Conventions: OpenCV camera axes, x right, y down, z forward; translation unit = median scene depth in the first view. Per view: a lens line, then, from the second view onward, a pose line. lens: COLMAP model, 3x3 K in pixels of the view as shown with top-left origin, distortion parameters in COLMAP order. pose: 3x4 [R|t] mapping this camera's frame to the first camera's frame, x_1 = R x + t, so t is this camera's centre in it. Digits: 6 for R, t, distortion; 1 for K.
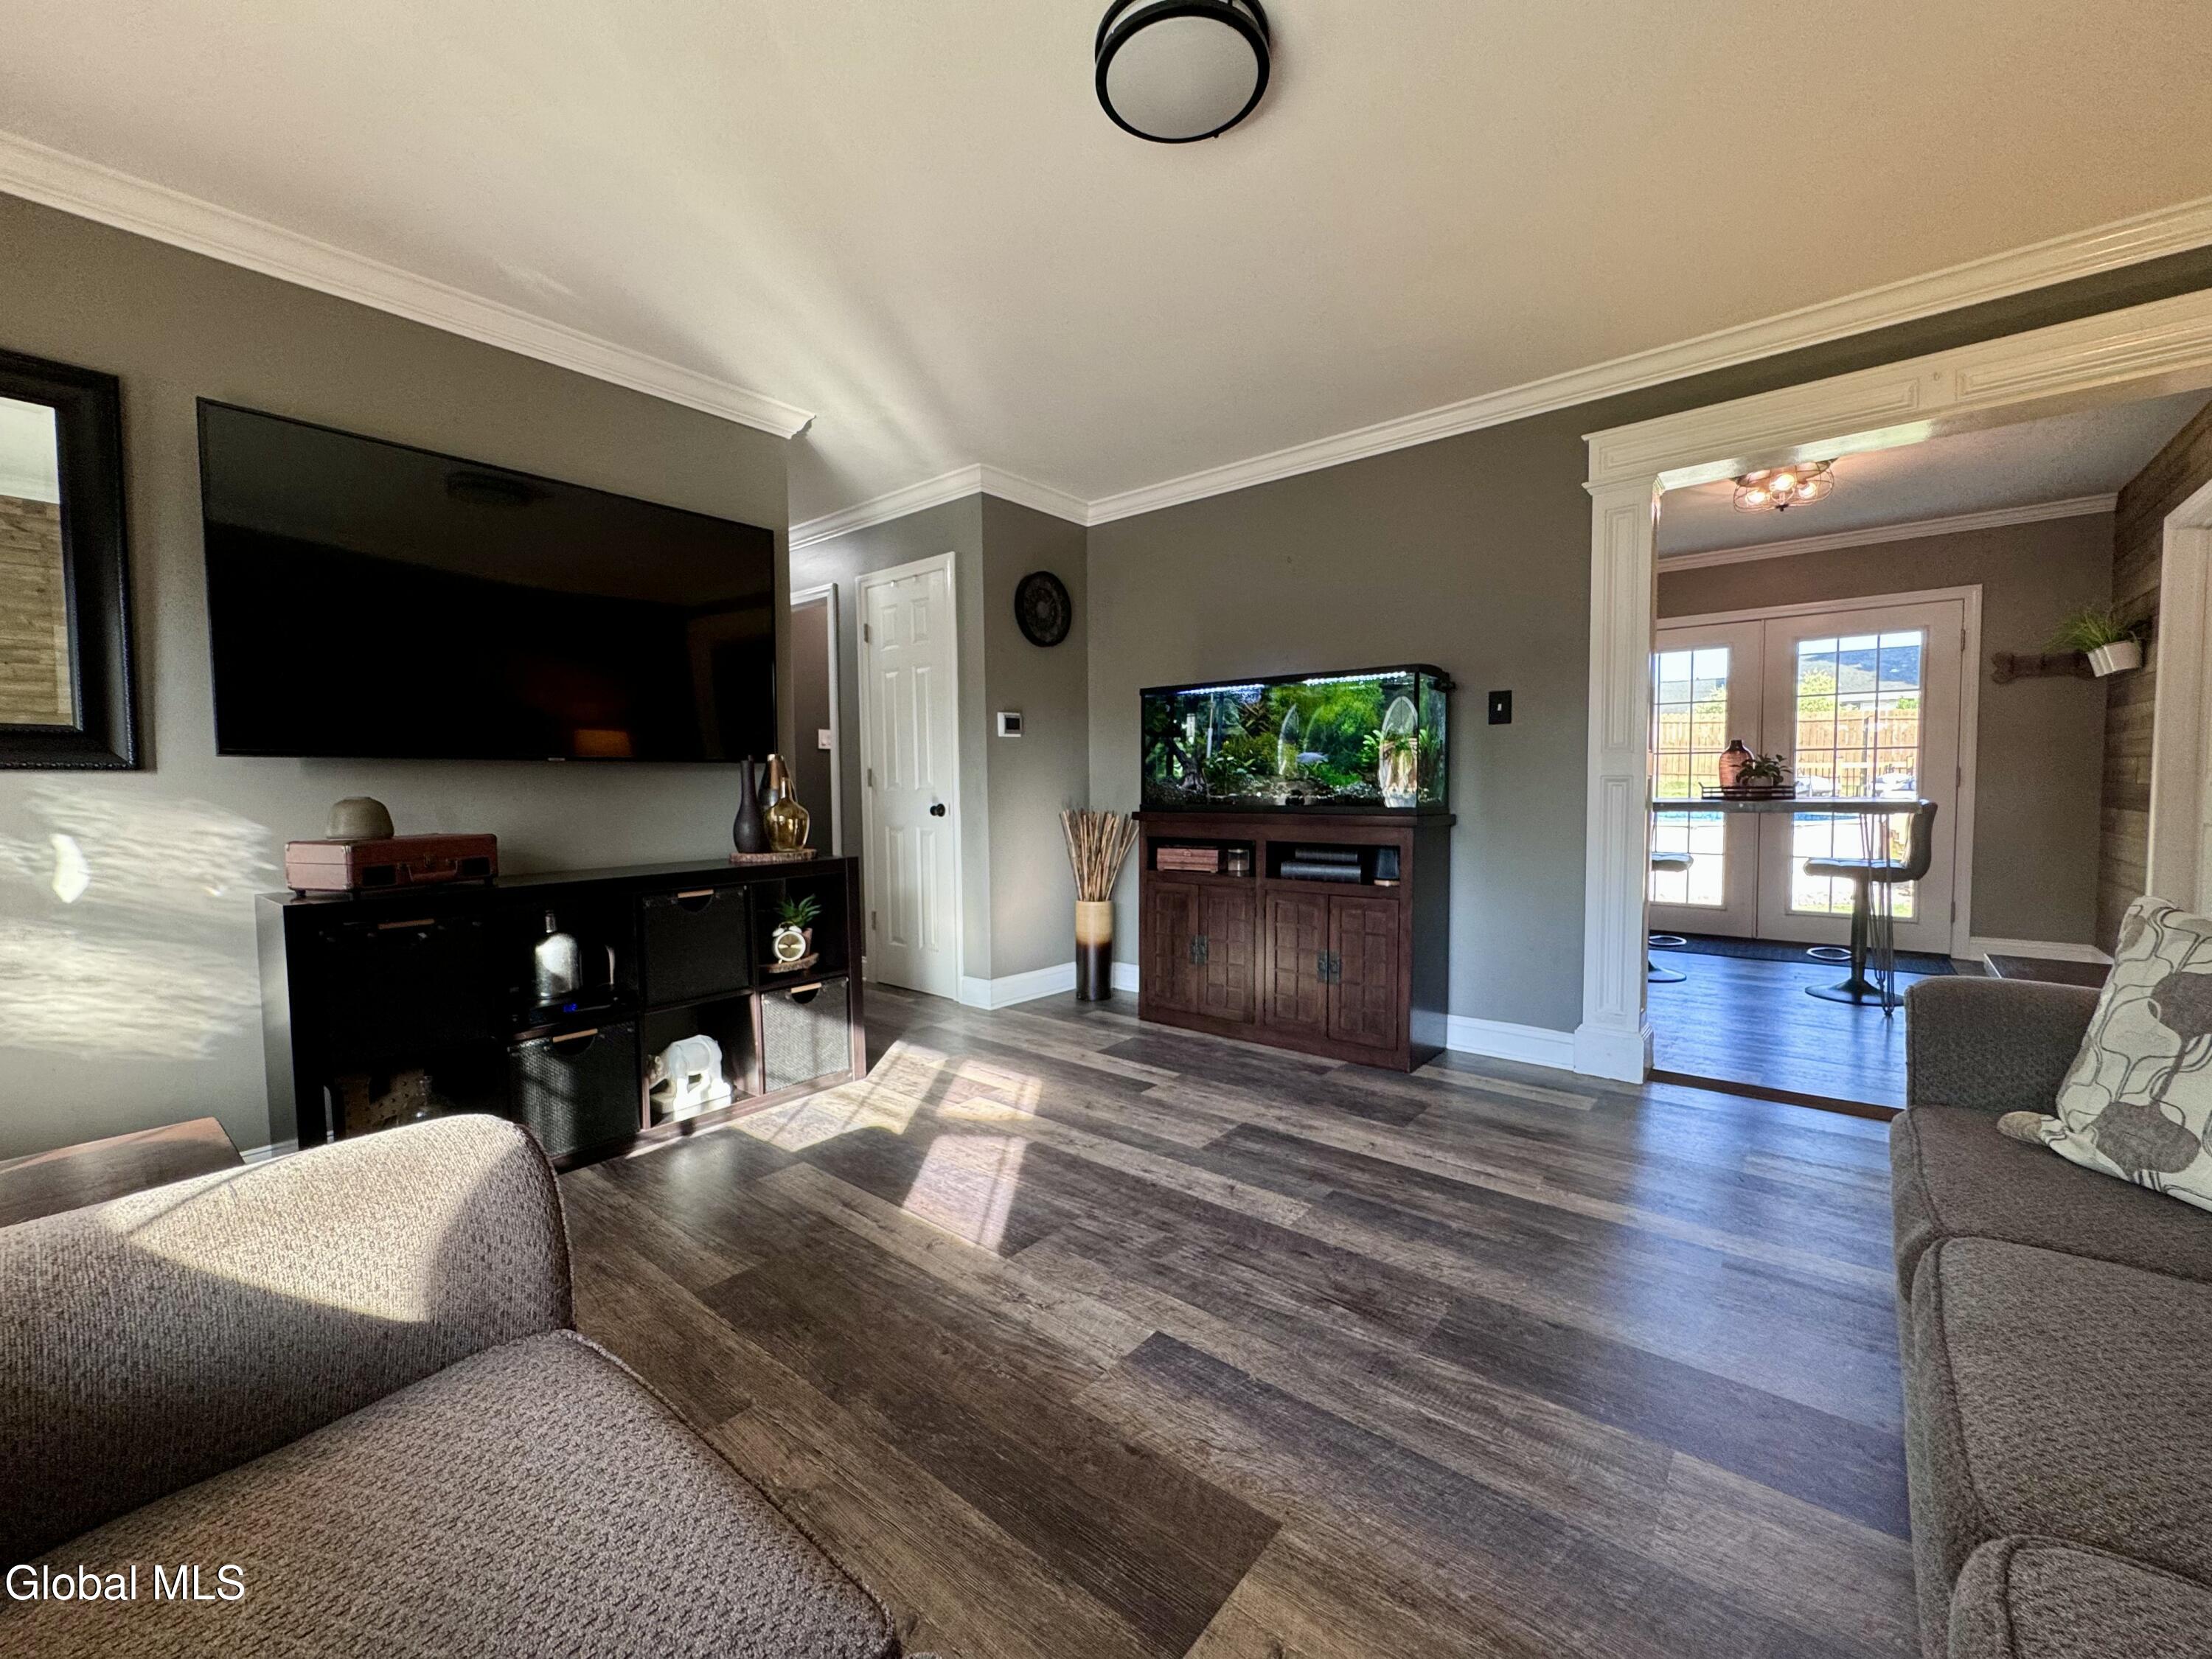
lens RADIAL K [[888.1, 0, 1106.0], [0, 888.1, 829.5], [0, 0, 1]] dist [-0.001392, -0.000229]
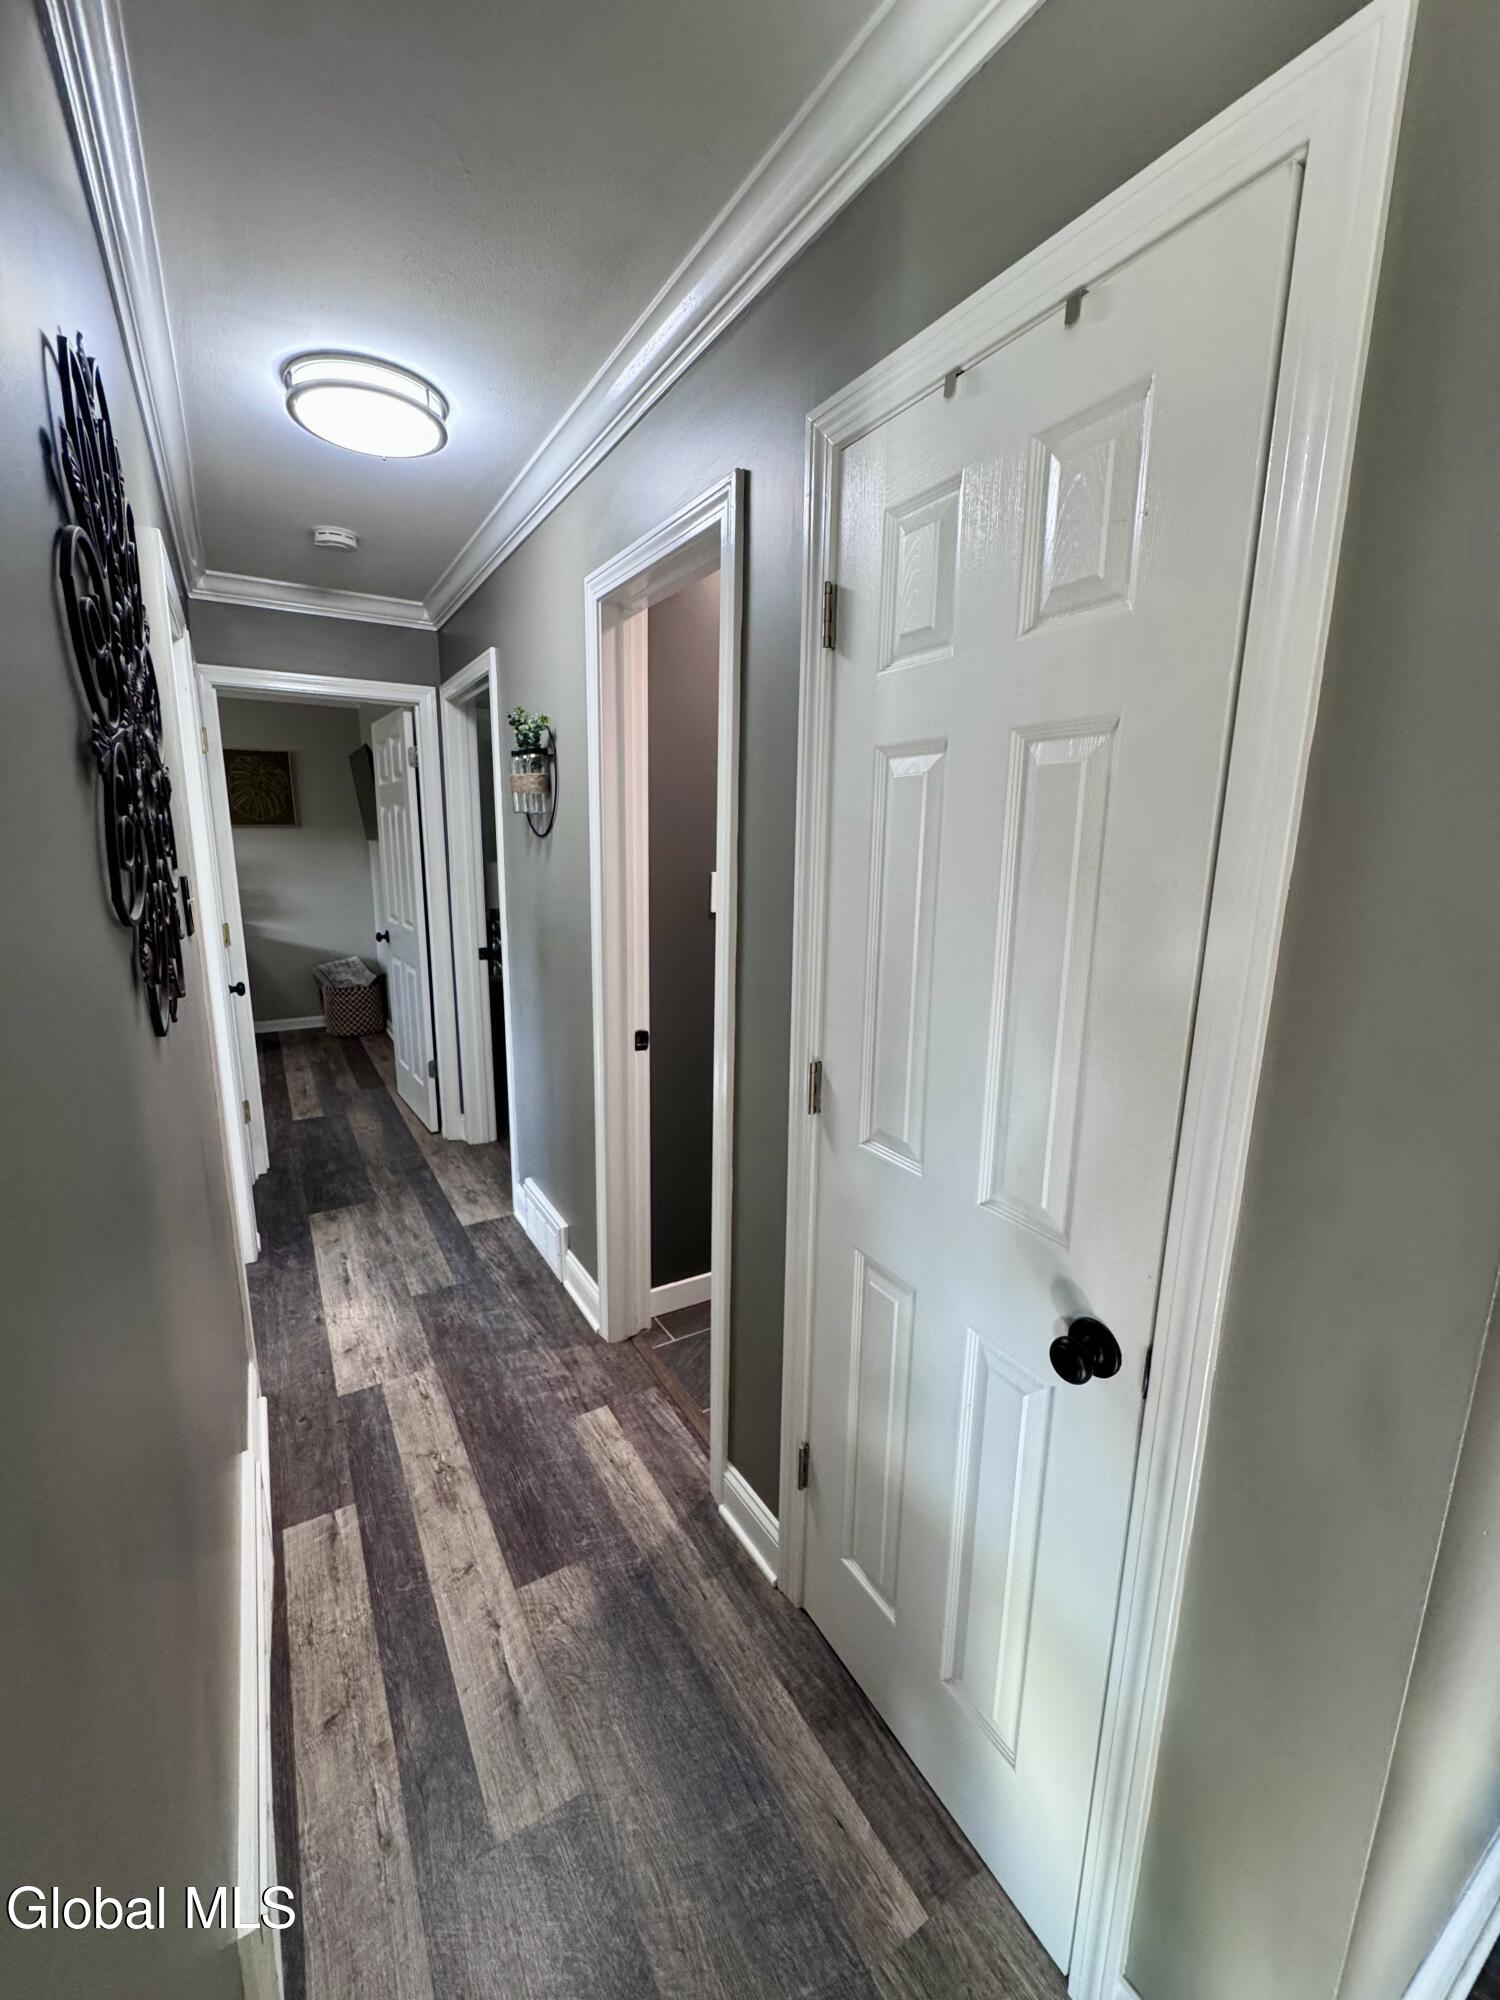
lens RADIAL K [[803.0, 0, 750.0], [0, 803.0, 1000.0], [0, 0, 1]] dist [-0.001392, -0.000229]
pose [[0.945207, 0.088052, -0.314372, -0.202287], [-0.043018, 0.988137, 0.147424, -0.135922], [0.323624, -0.125822, 0.937783, 0.732965]]
